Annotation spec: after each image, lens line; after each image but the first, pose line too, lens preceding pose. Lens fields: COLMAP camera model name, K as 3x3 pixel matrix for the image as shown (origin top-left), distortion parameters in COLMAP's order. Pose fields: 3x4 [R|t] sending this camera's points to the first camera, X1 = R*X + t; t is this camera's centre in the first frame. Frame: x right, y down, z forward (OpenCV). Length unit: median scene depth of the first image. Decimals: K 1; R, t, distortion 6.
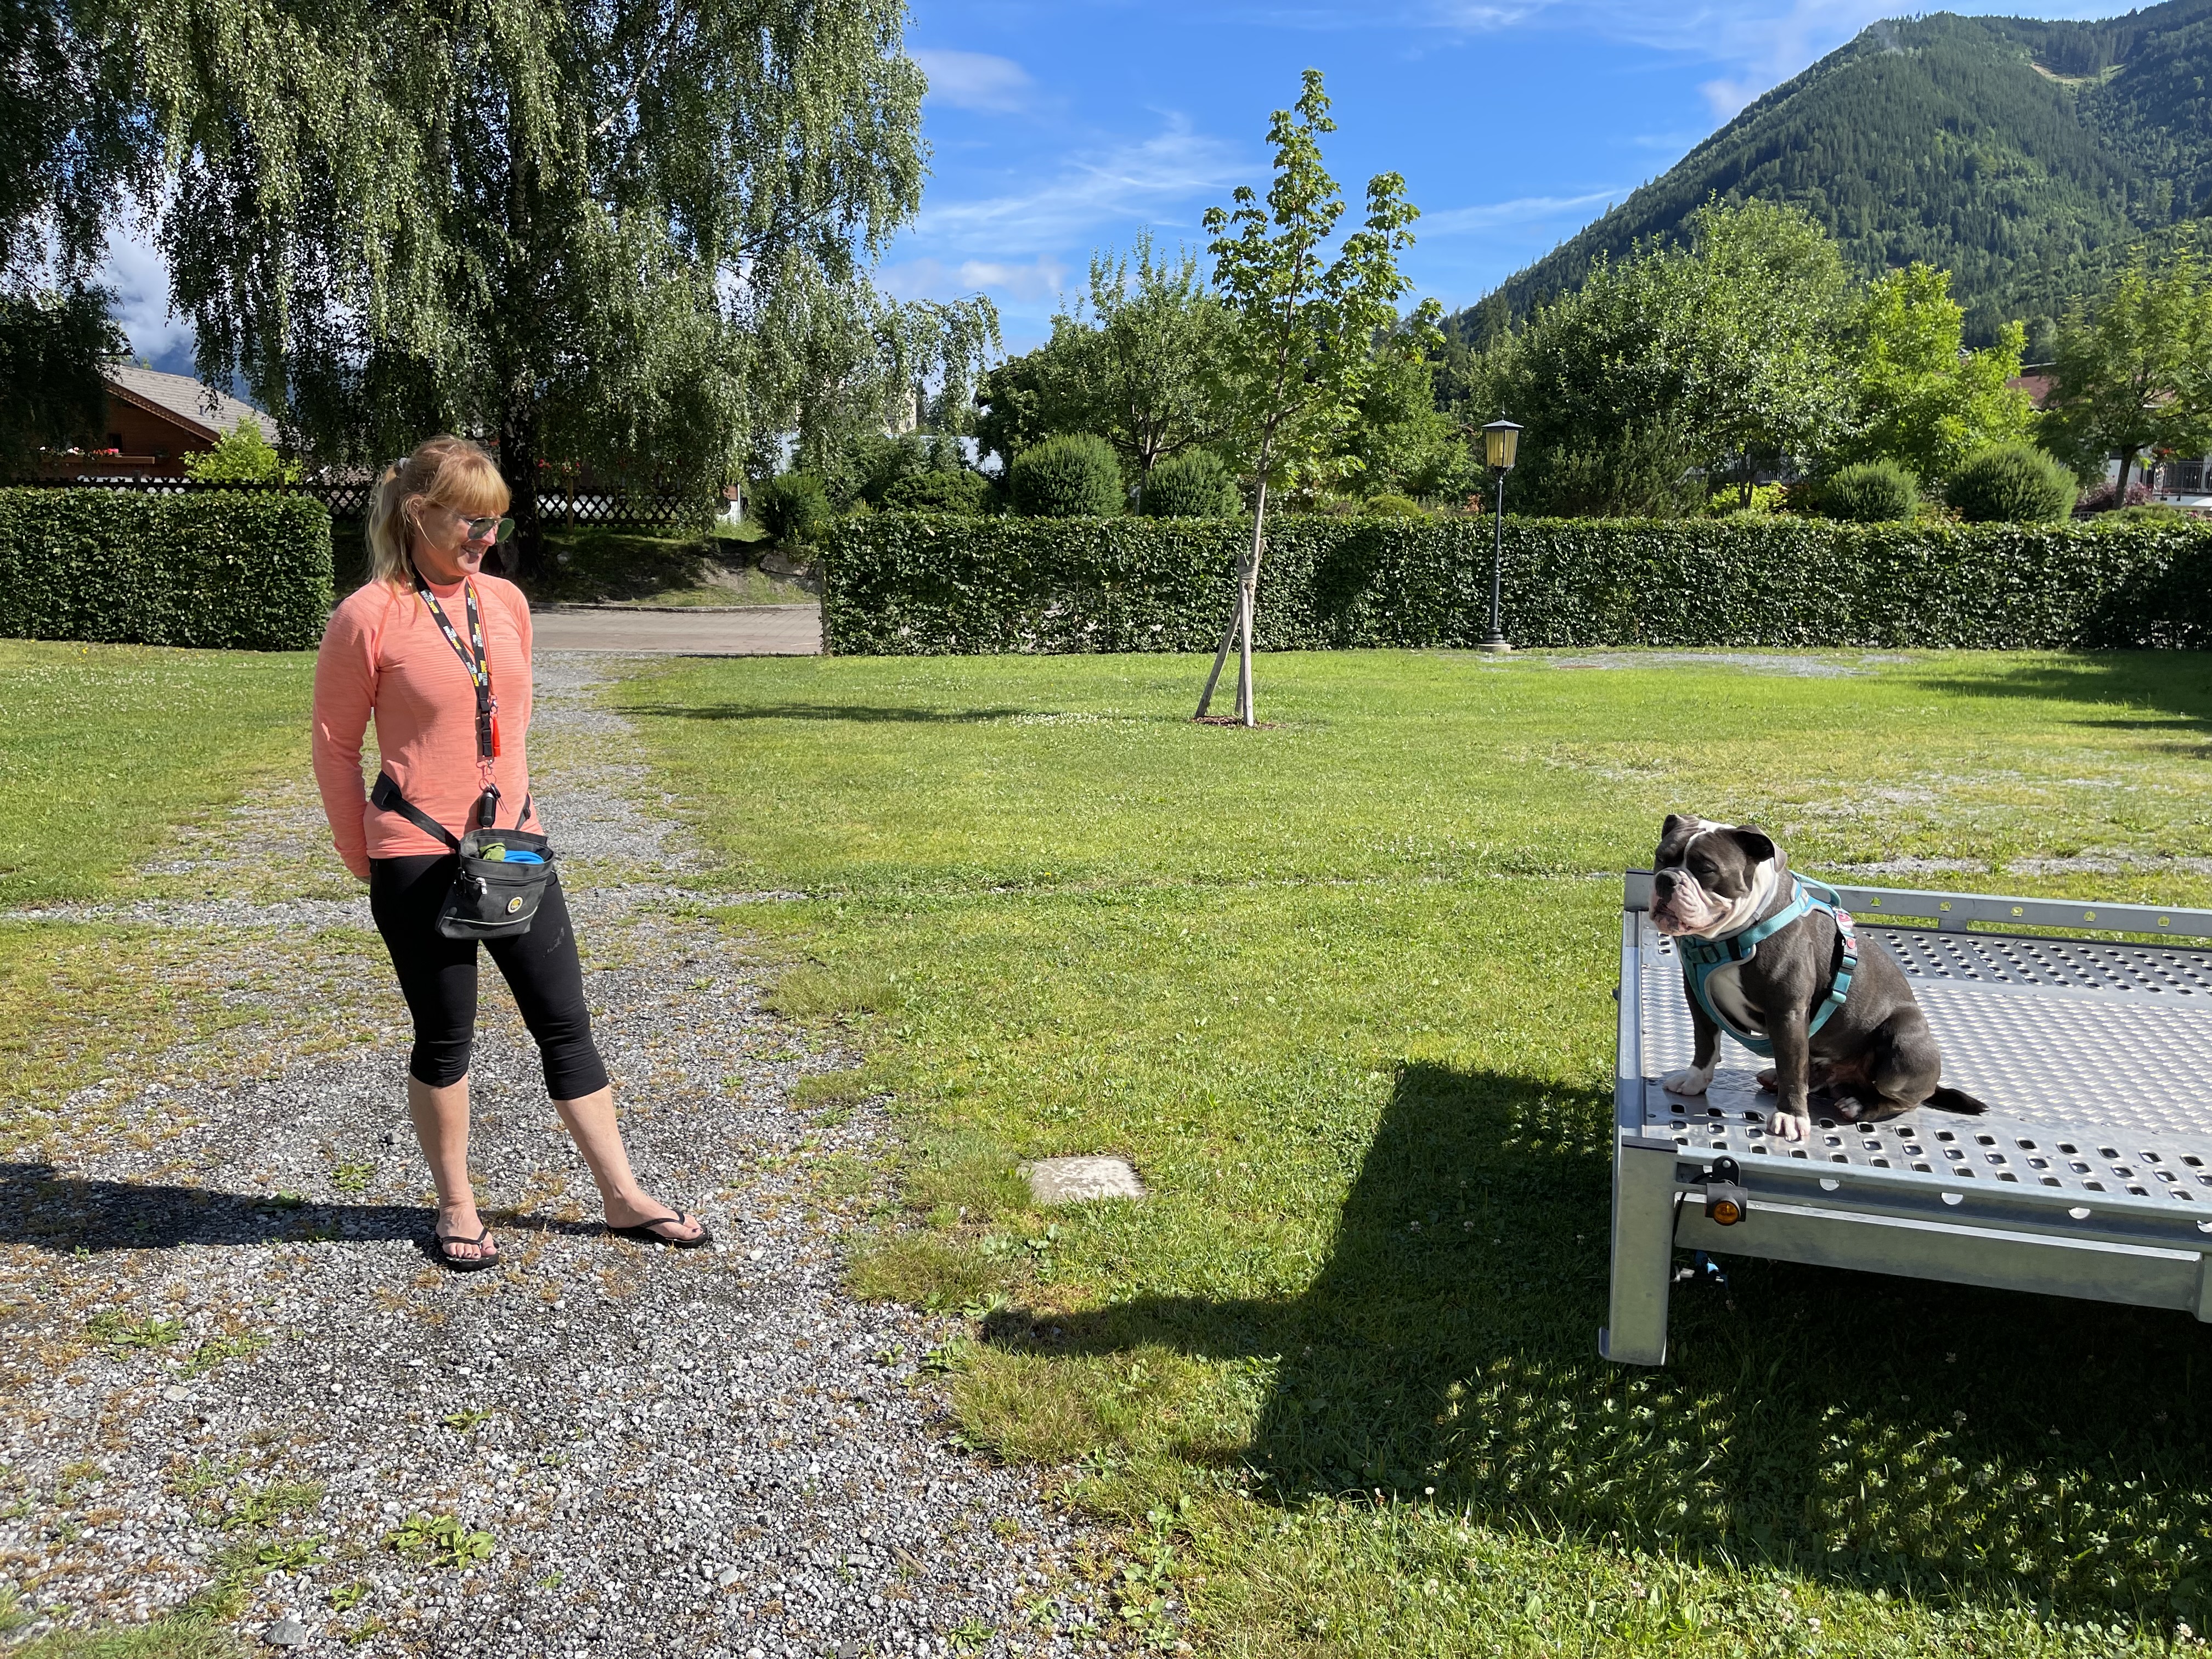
lens RADIAL K [[1640.4, 0, 1146.2], [0, 1640.4, 831.9], [0, 0, 1]] dist [0.076390, -0.094881]
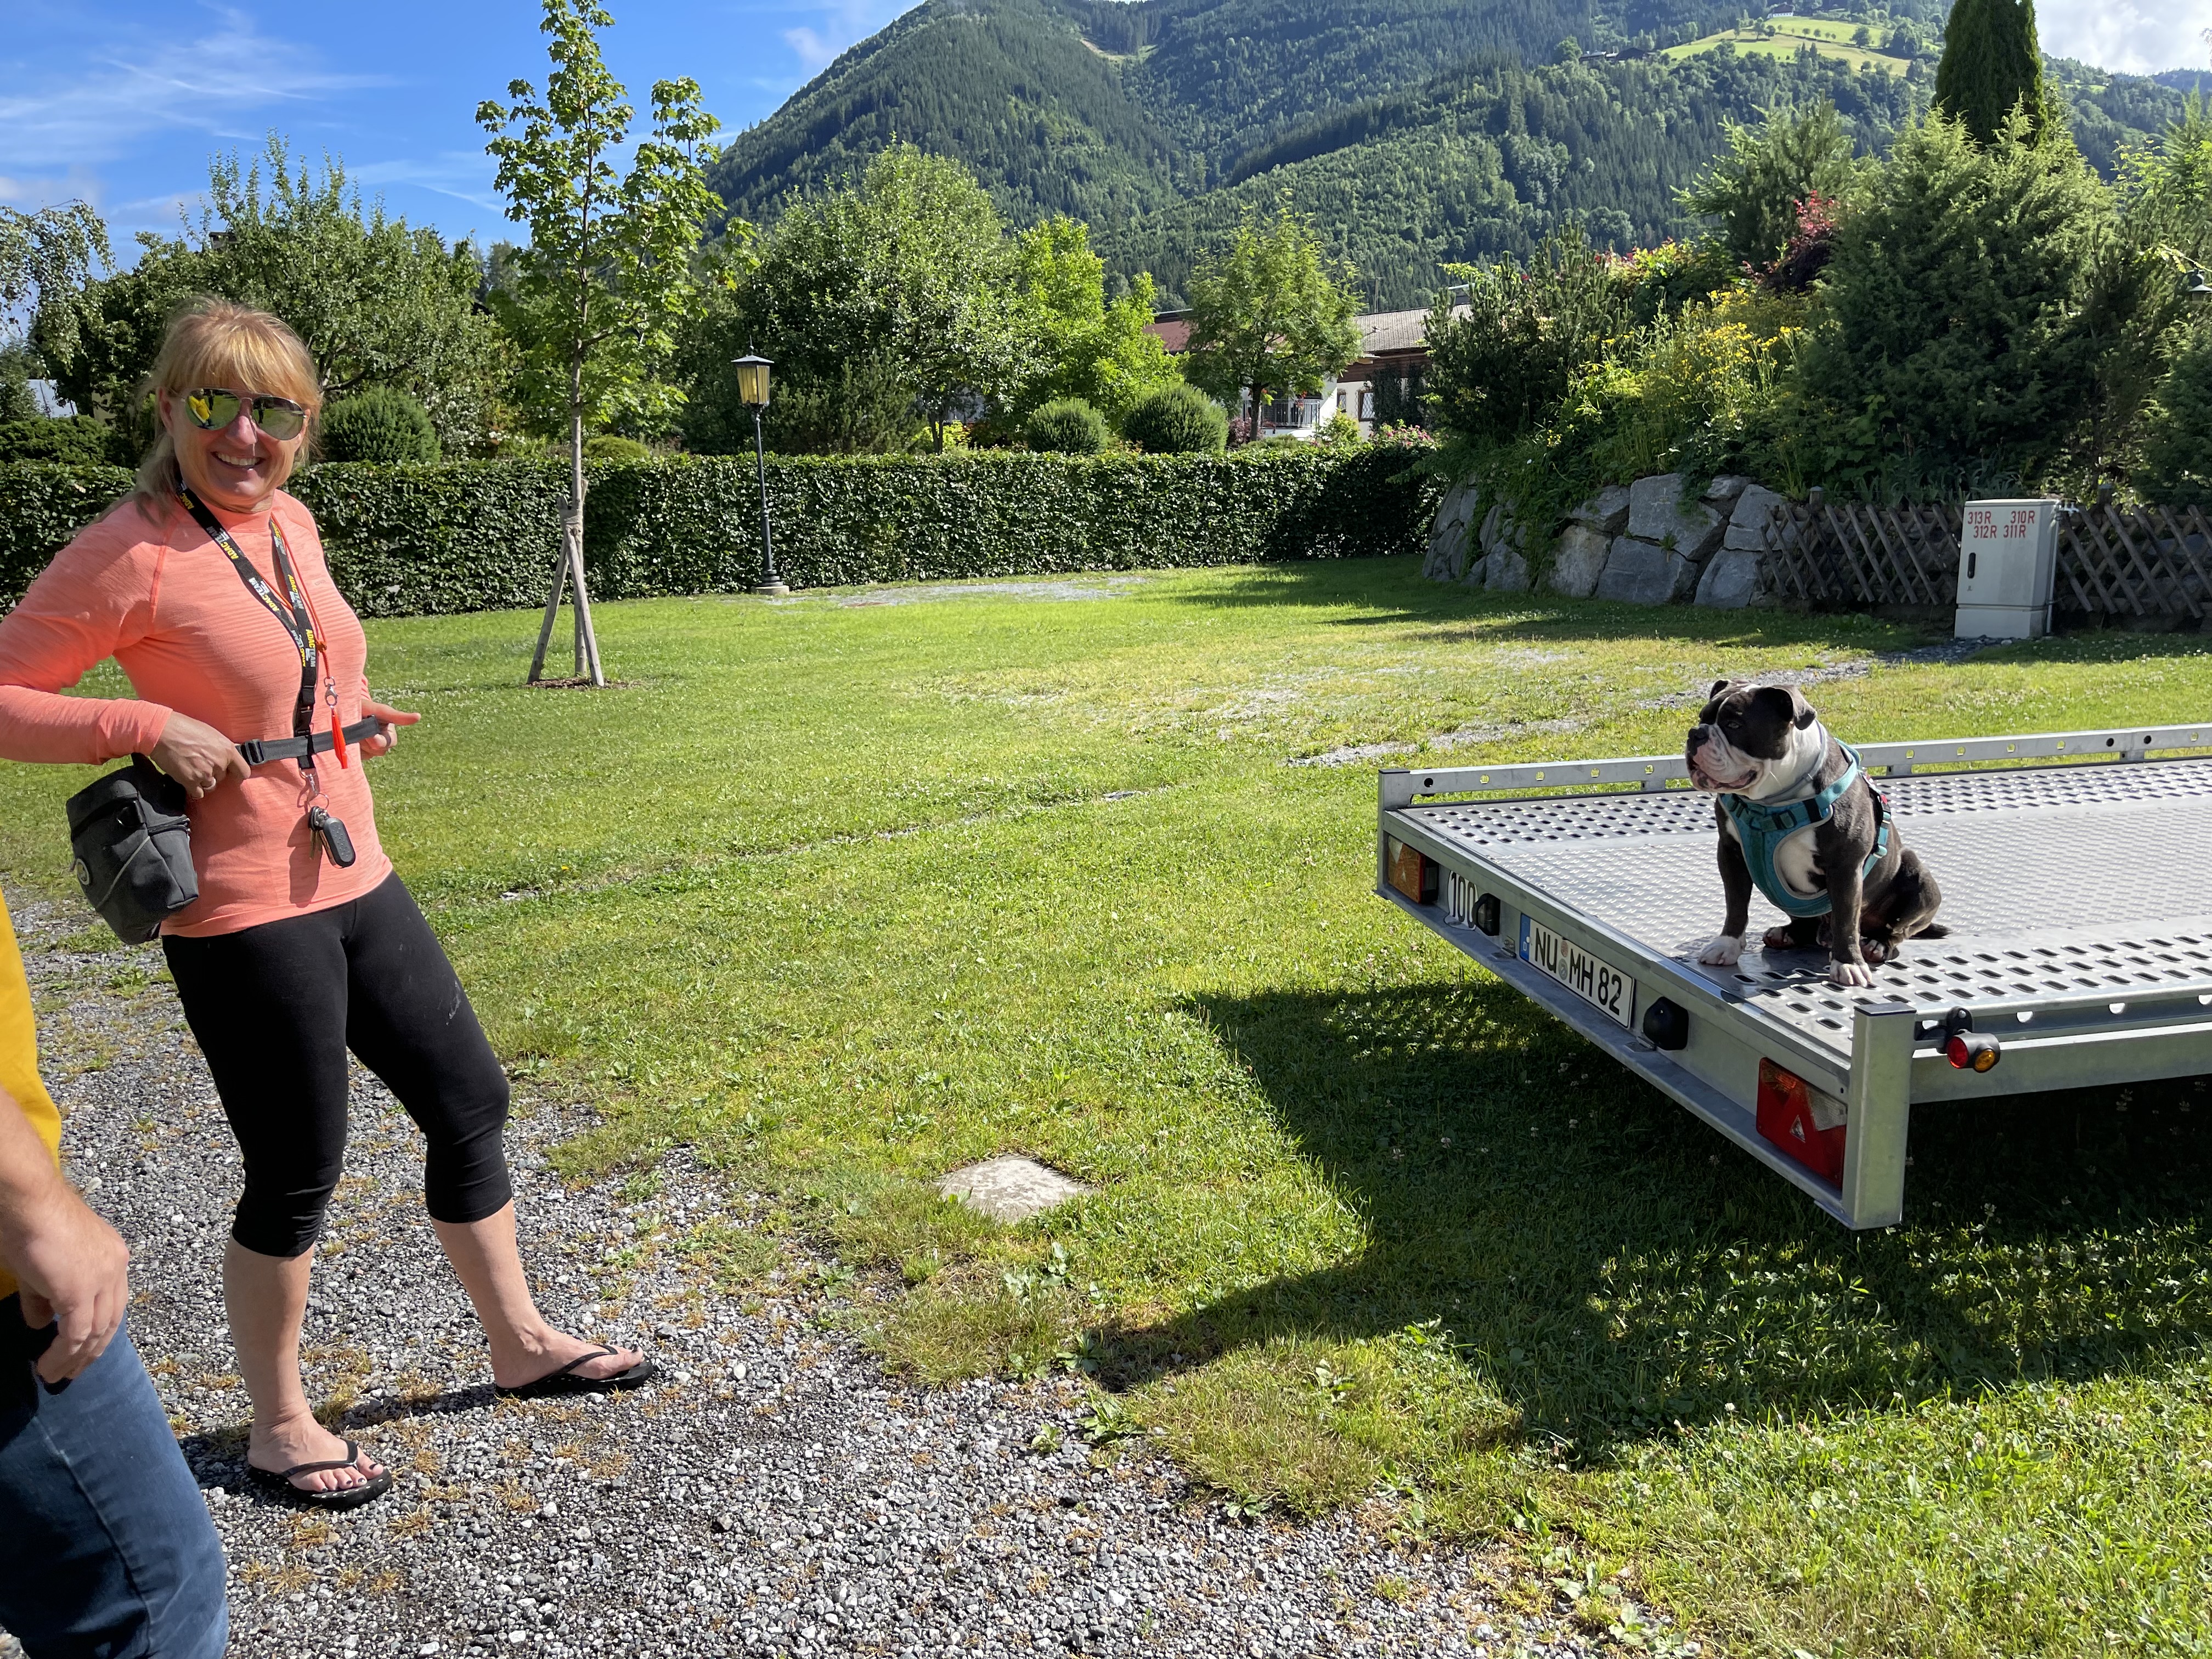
lens RADIAL K [[1640.1, 0, 1111.5], [0, 1640.1, 830.0], [0, 0, 1]] dist [0.075060, -0.103169]
pose [[0.886067, -0.127078, 0.445799, -0.062231], [0.113662, 0.991893, 0.056832, -0.003314], [-0.449406, 0.000313, 0.893327, 0.035766]]
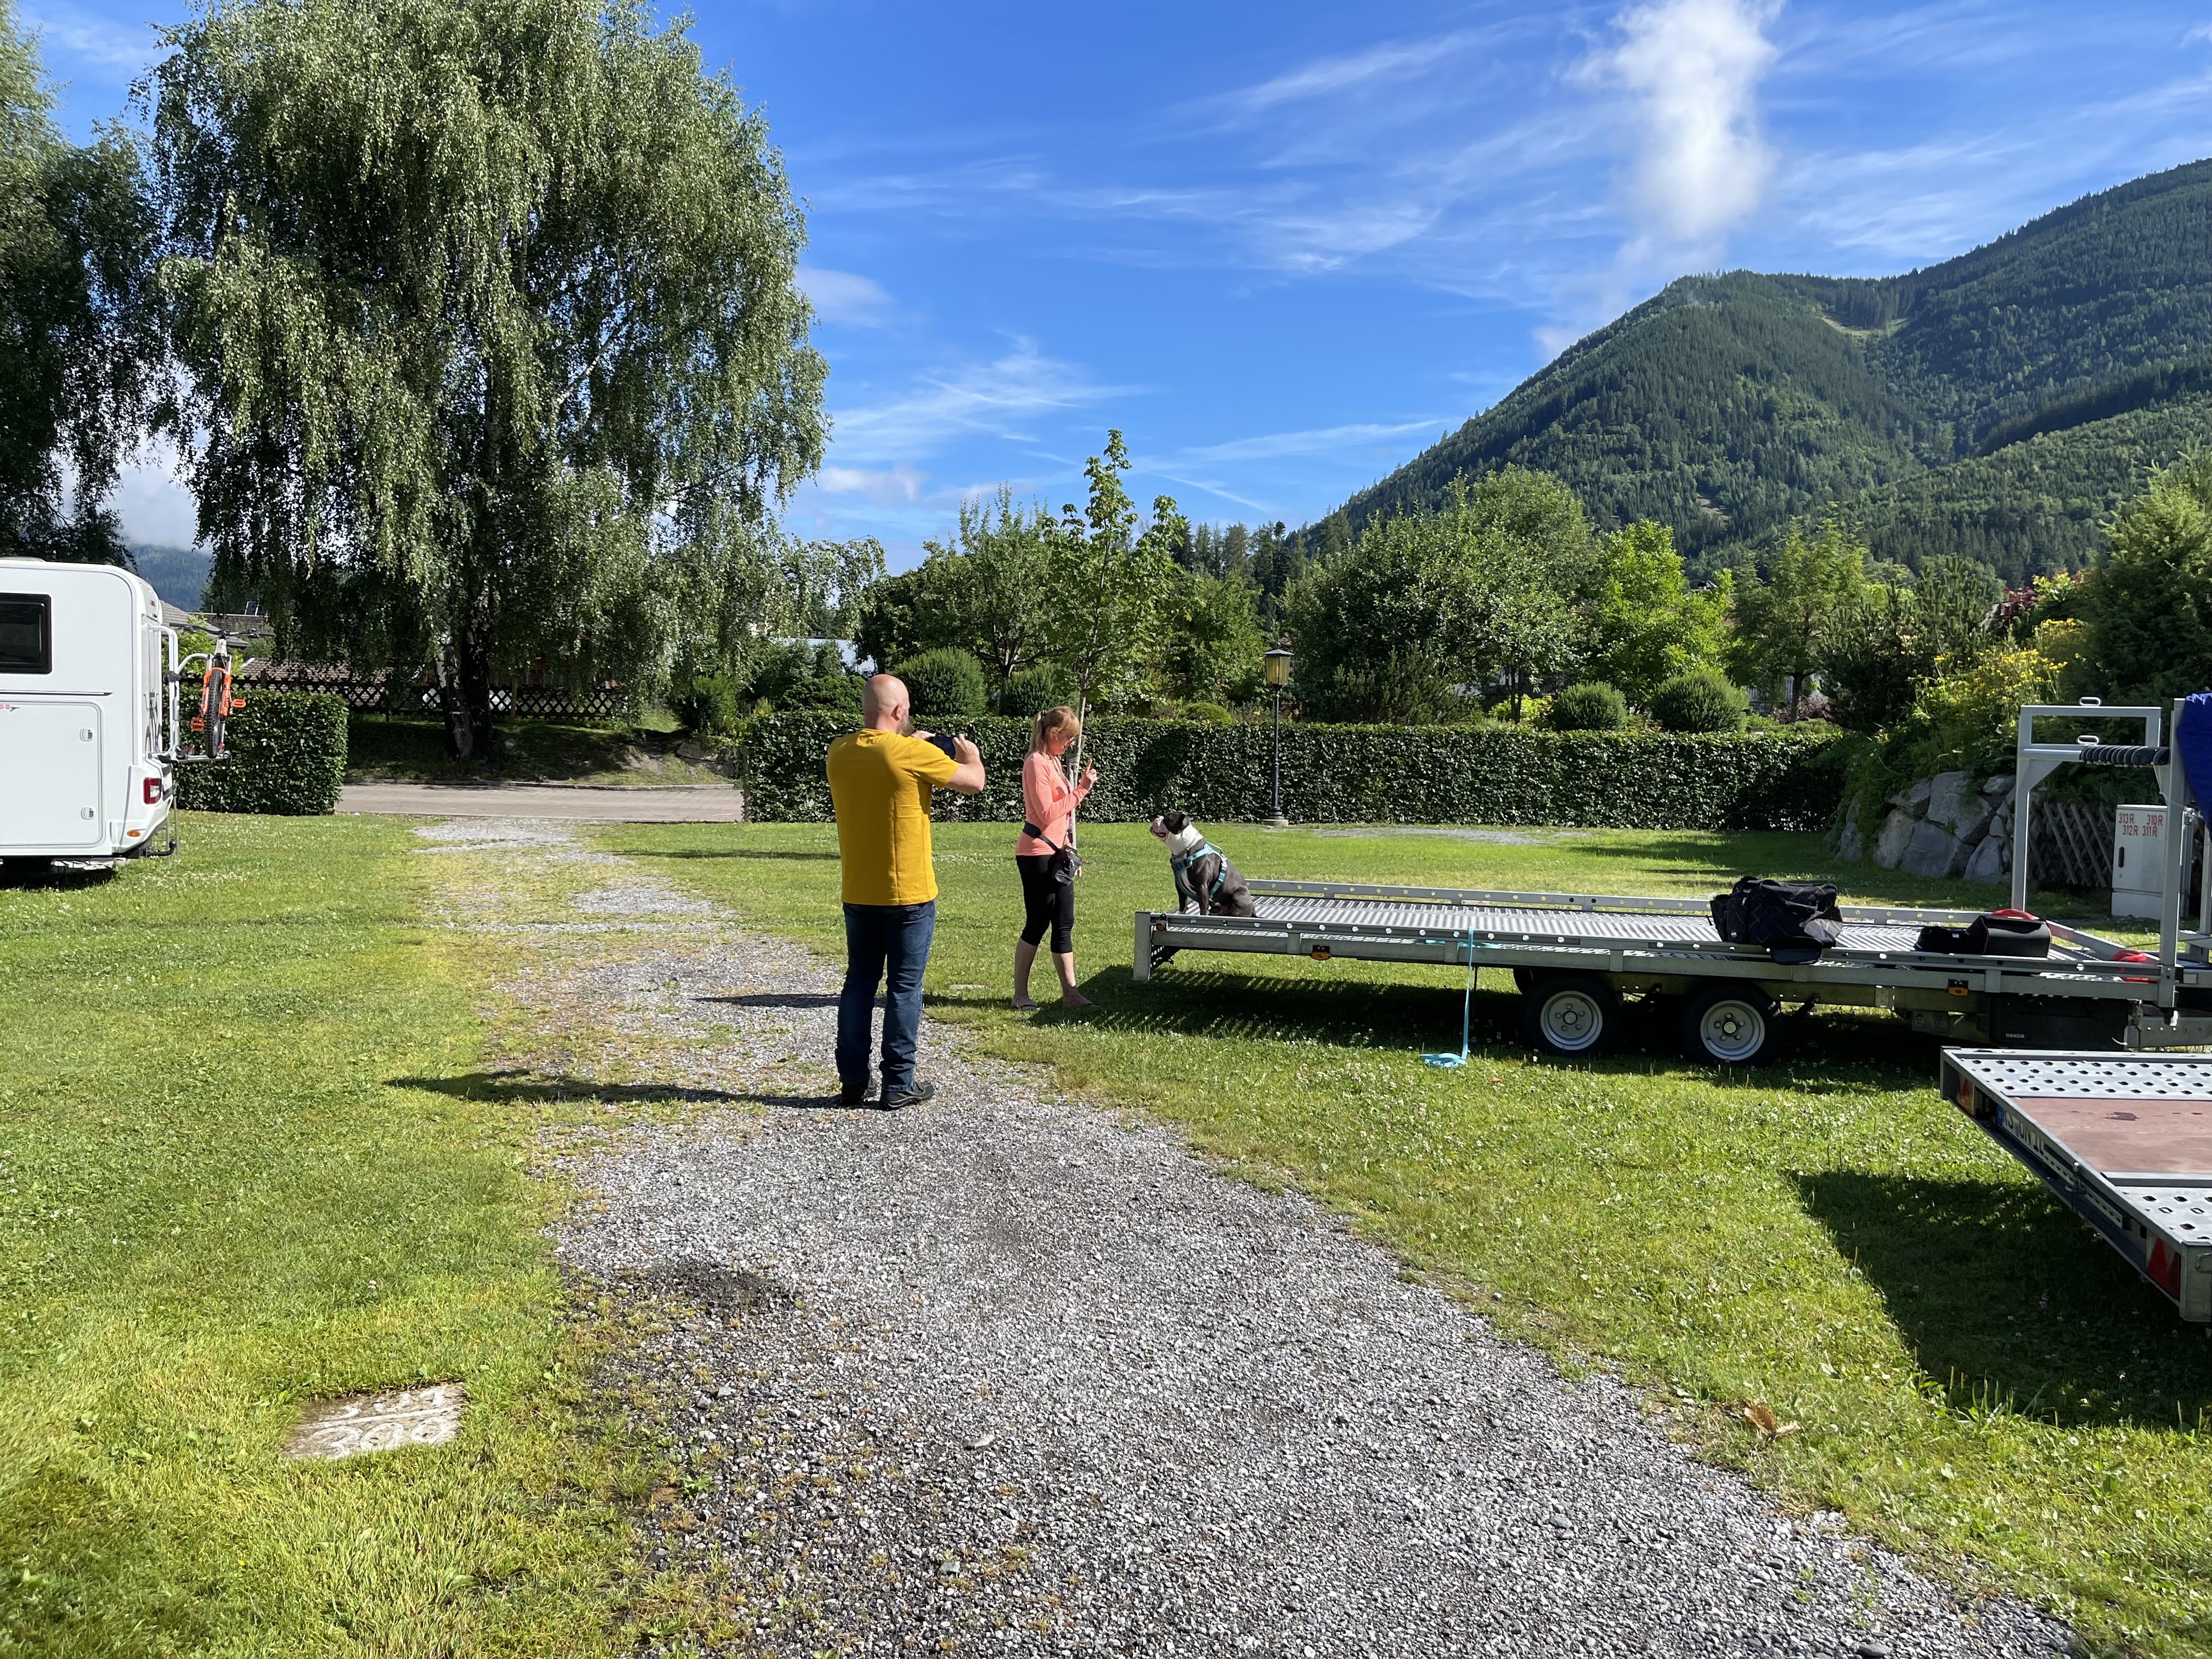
lens RADIAL K [[1676.7, 0, 1111.7], [0, 1676.7, 832.3], [0, 0, 1]] dist [0.082377, -0.112308]
pose [[0.997973, 0.009987, 0.062842, 0.002734], [-0.002496, 0.992991, -0.118163, 0.048464], [-0.063582, 0.117766, 0.991004, -0.271642]]
